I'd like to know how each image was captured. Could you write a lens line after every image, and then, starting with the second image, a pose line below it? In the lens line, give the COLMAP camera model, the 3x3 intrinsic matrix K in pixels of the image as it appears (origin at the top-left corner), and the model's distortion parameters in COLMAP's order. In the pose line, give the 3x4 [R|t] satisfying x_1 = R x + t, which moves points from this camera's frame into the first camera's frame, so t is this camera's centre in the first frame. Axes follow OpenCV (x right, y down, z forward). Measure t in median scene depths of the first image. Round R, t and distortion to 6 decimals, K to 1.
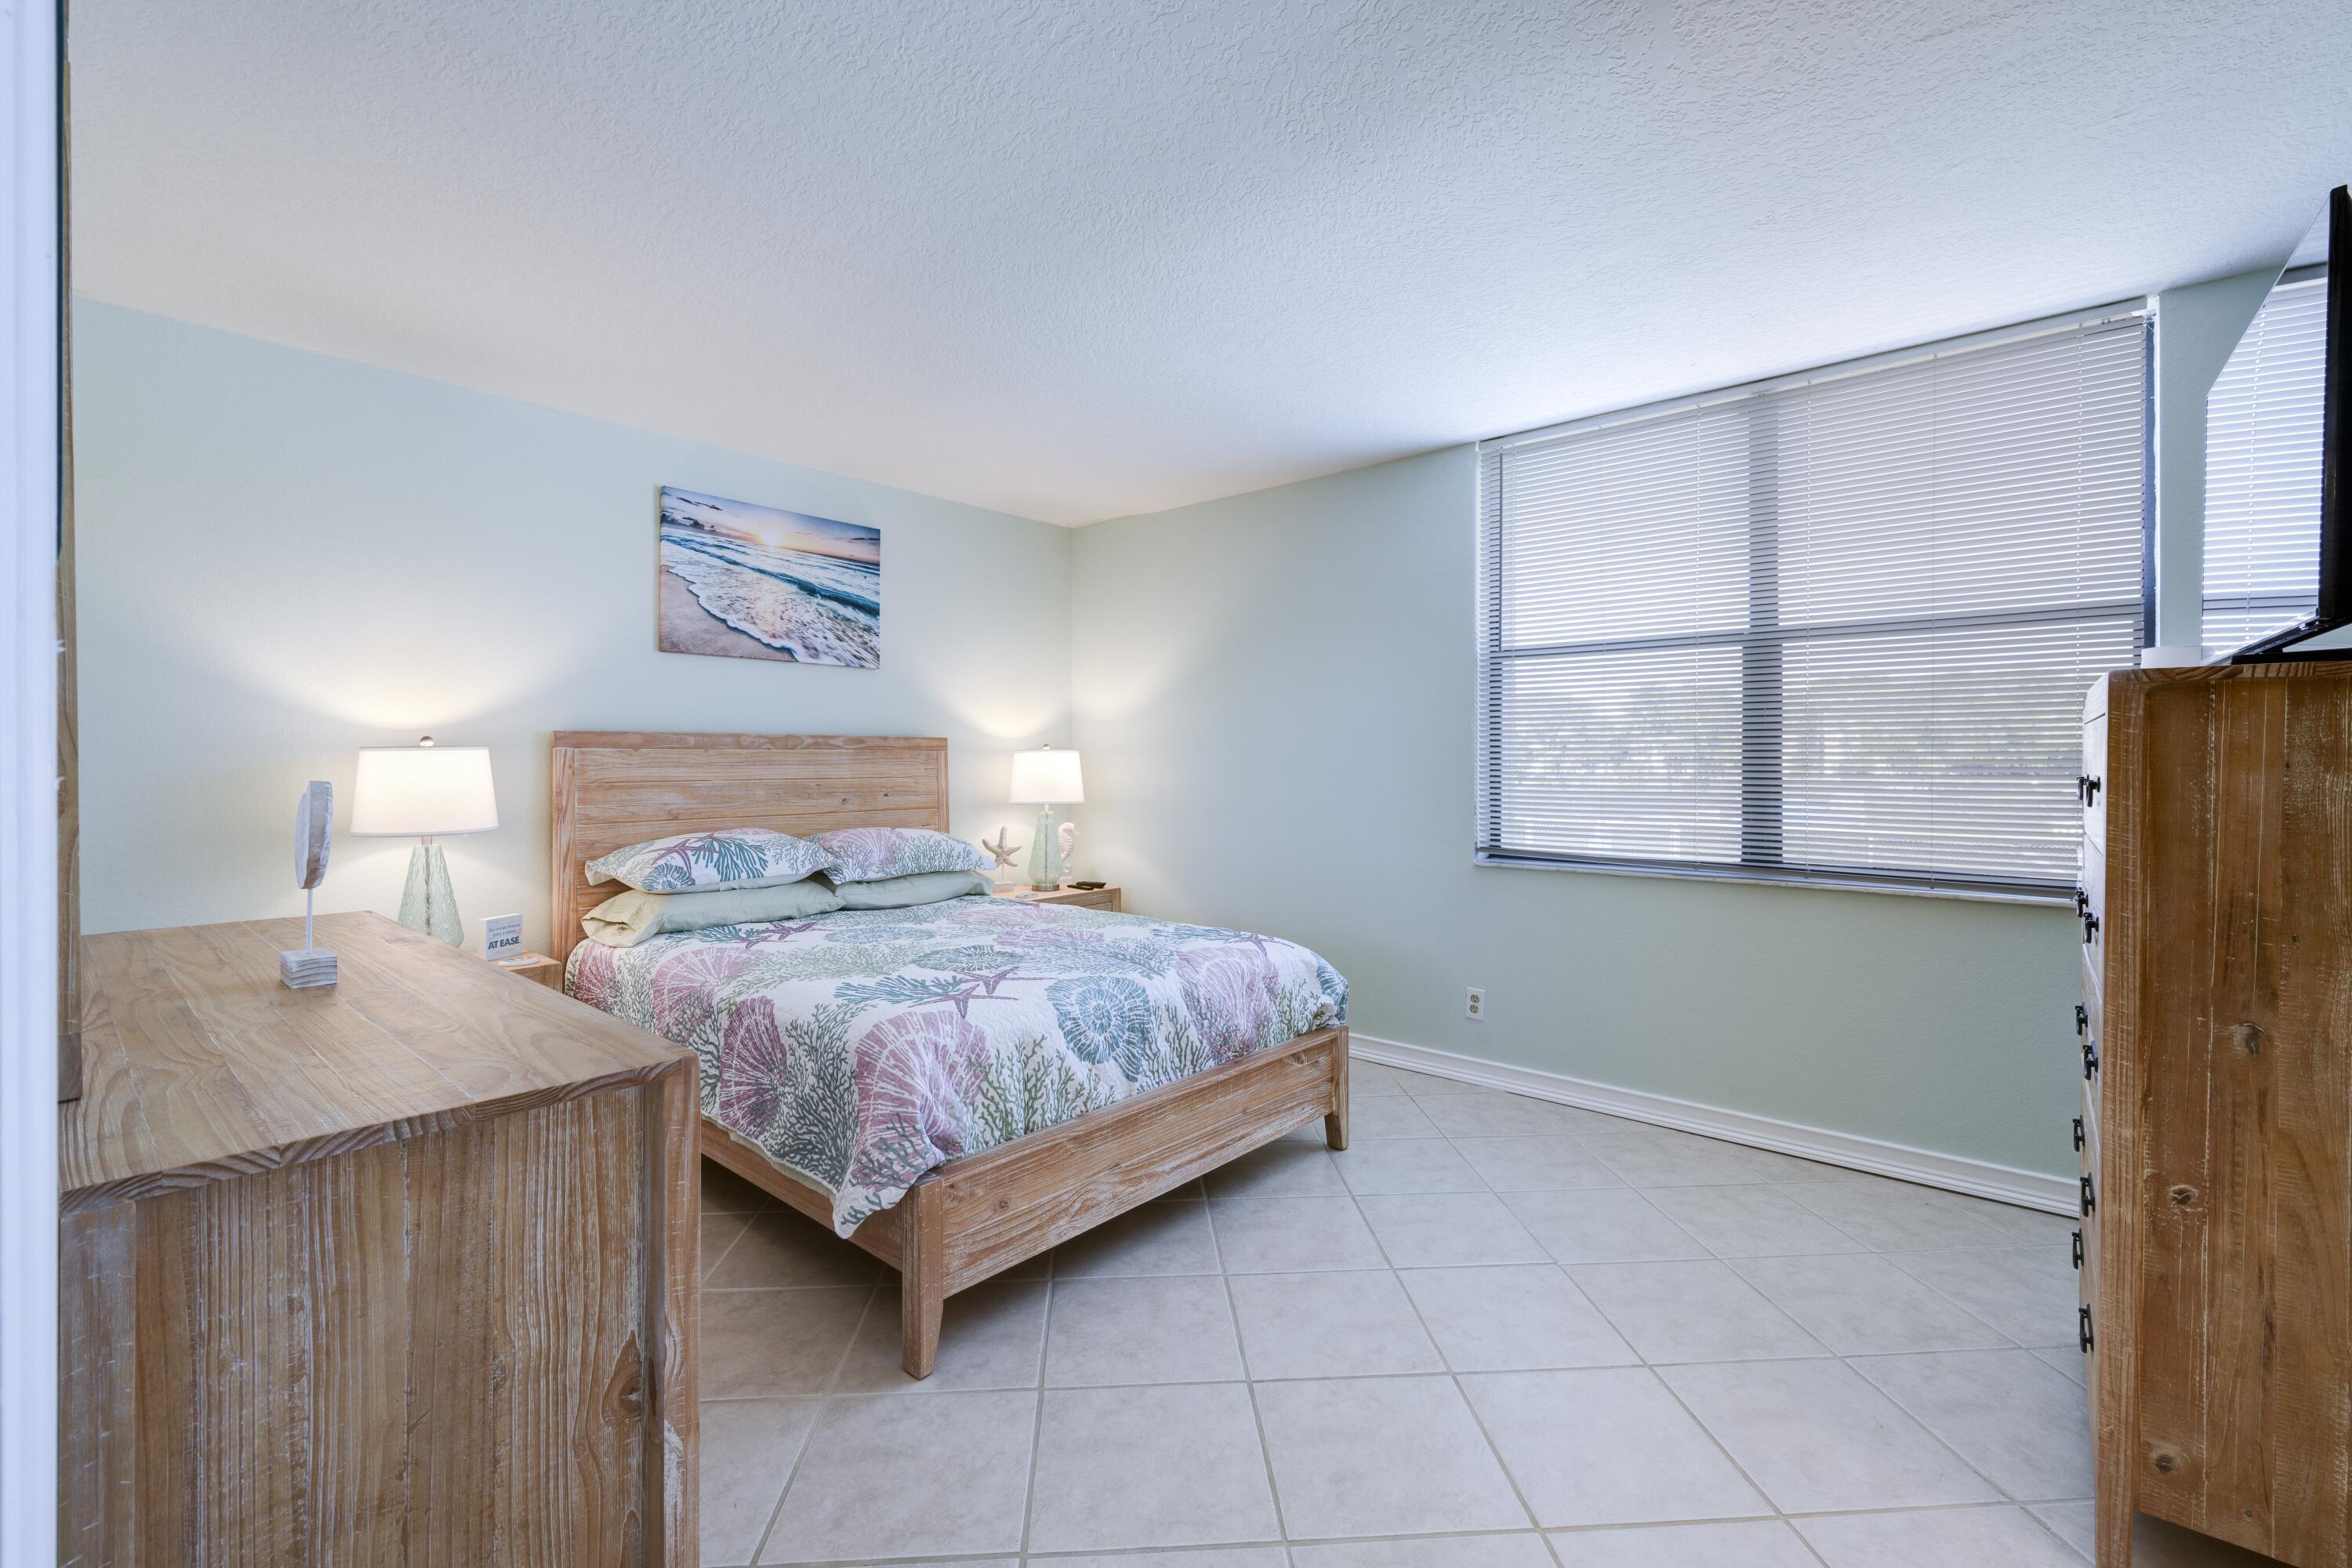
lens RADIAL K [[1004.5, 0, 1178.7], [0, 1004.5, 769.9], [0, 0, 1]] dist [-0.000761, 0.000350]
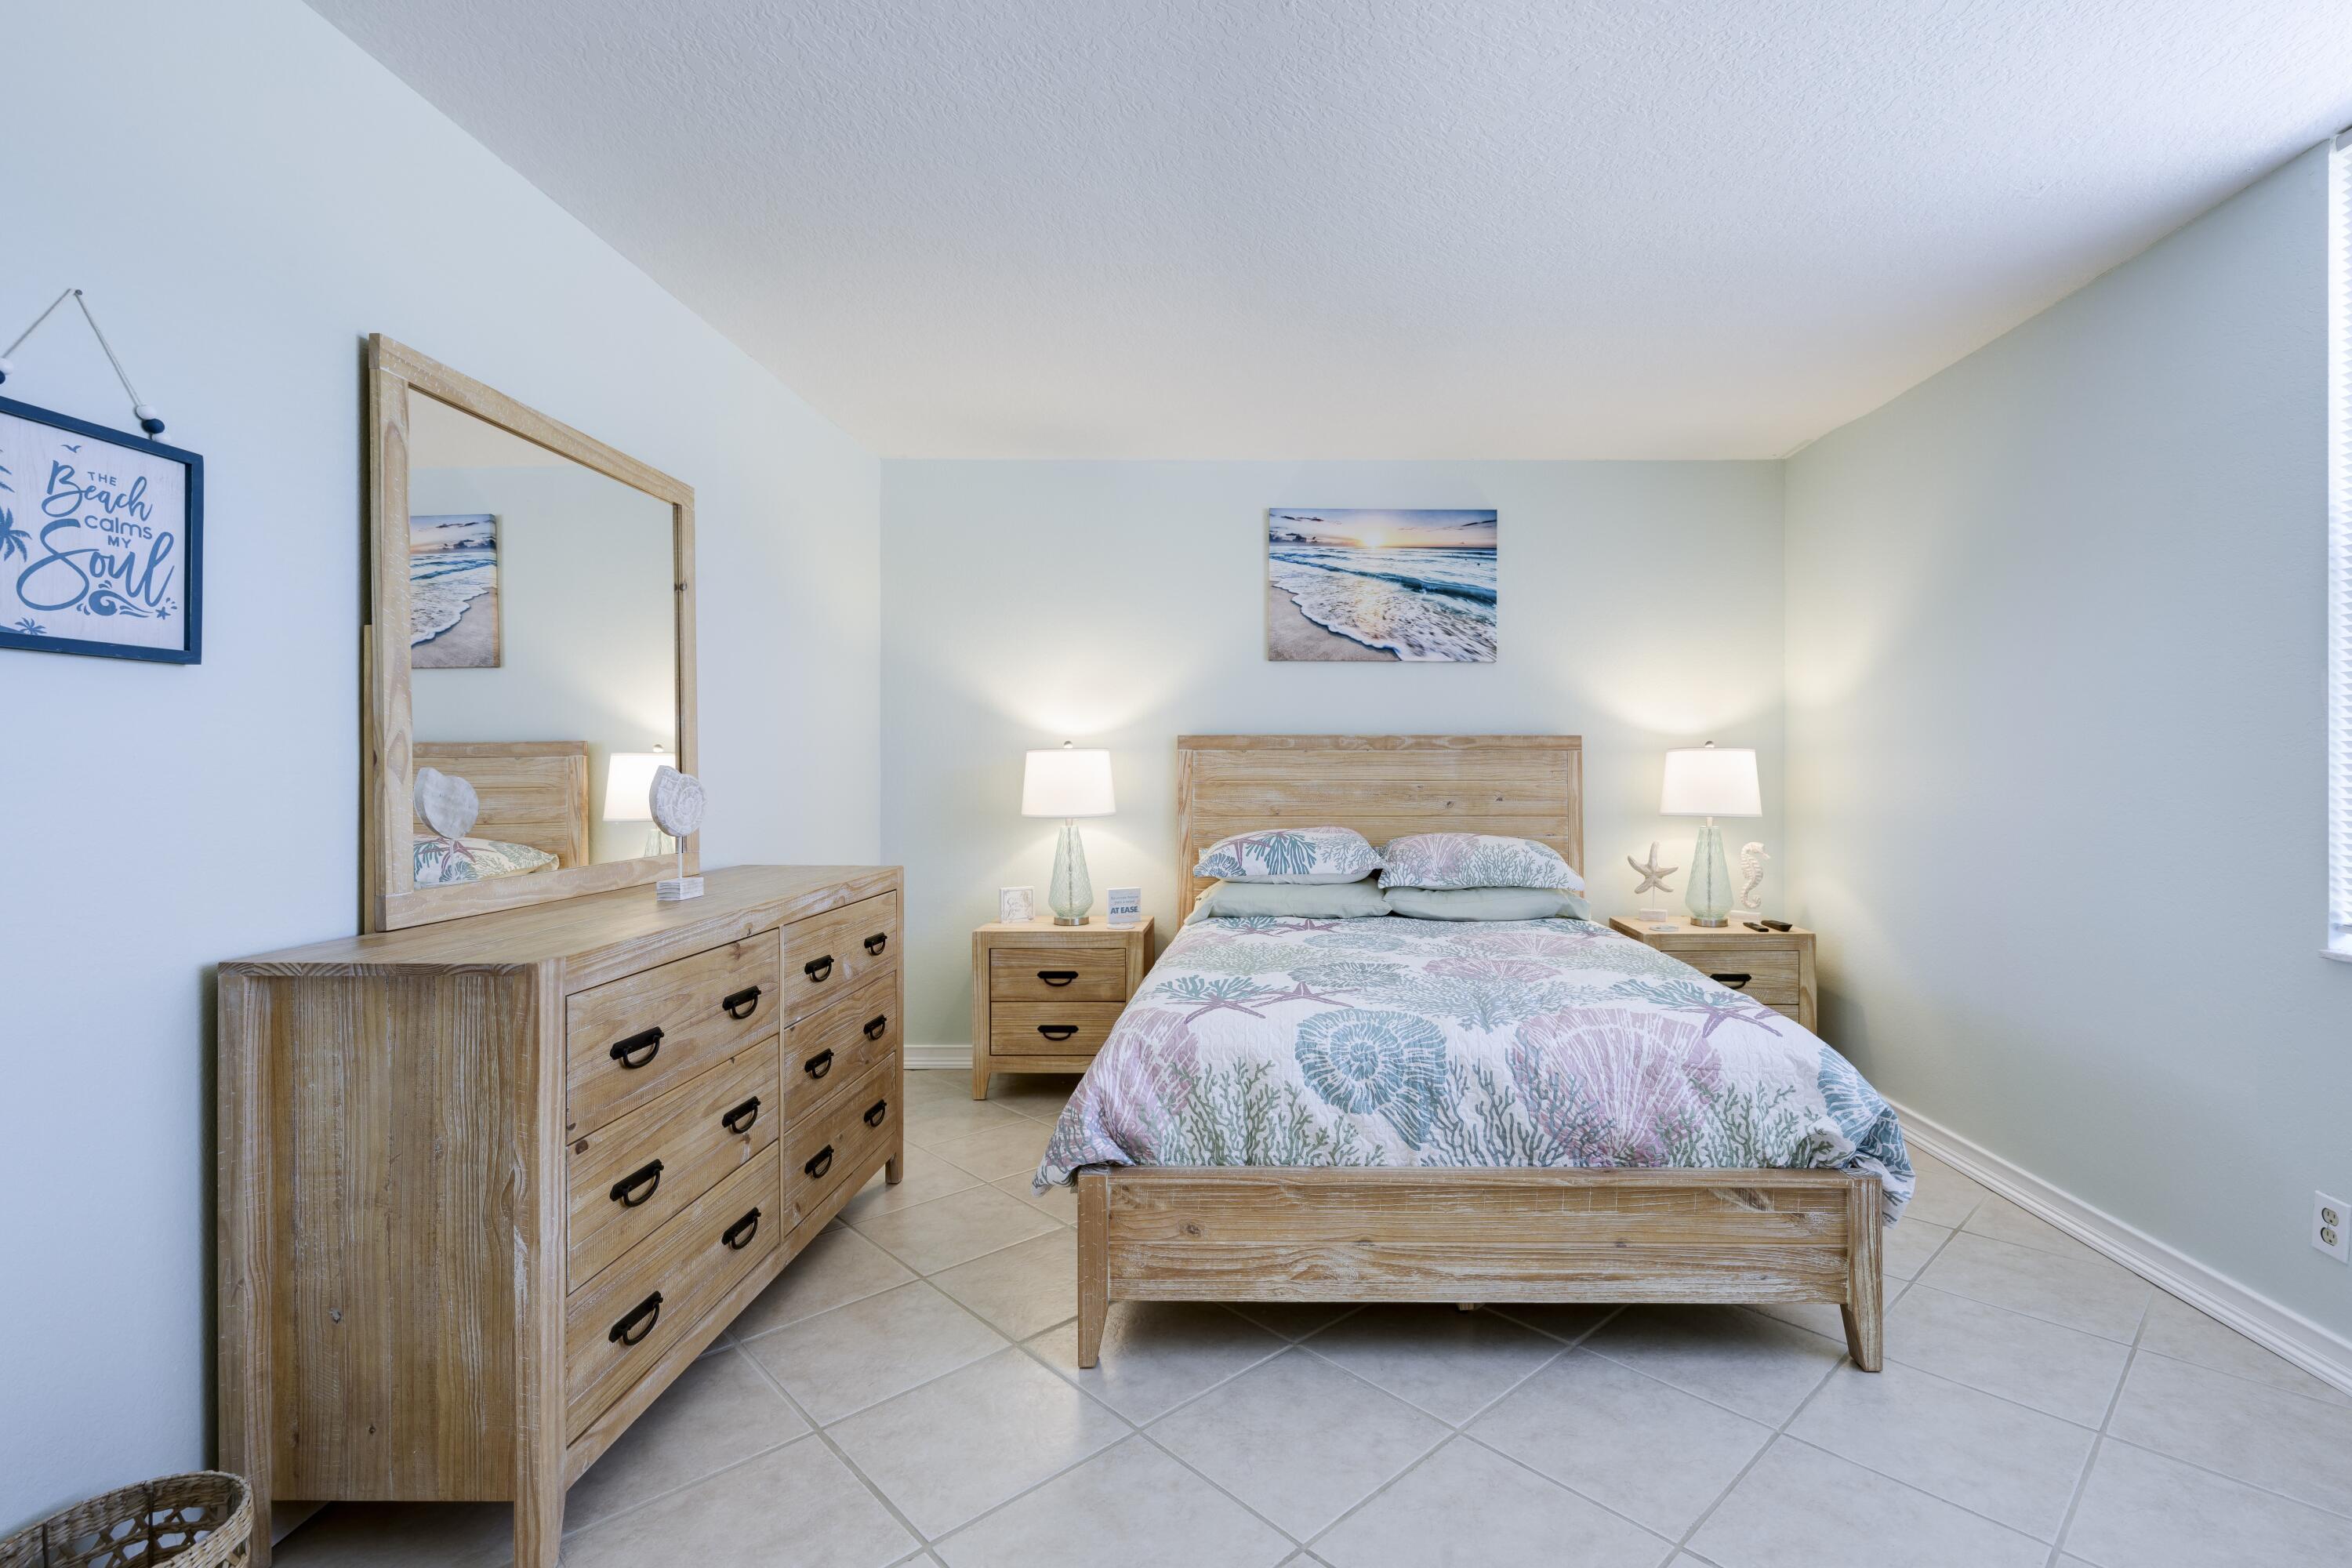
lens RADIAL K [[1052.8, 0, 1177.3], [0, 1052.8, 774.4], [0, 0, 1]] dist [0.000719, -0.000023]
pose [[0.657659, 0.006604, -0.753287, 0.374881], [-0.009392, 0.999956, 0.000567, 0.007276], [0.753257, 0.006702, 0.657692, 0.236012]]
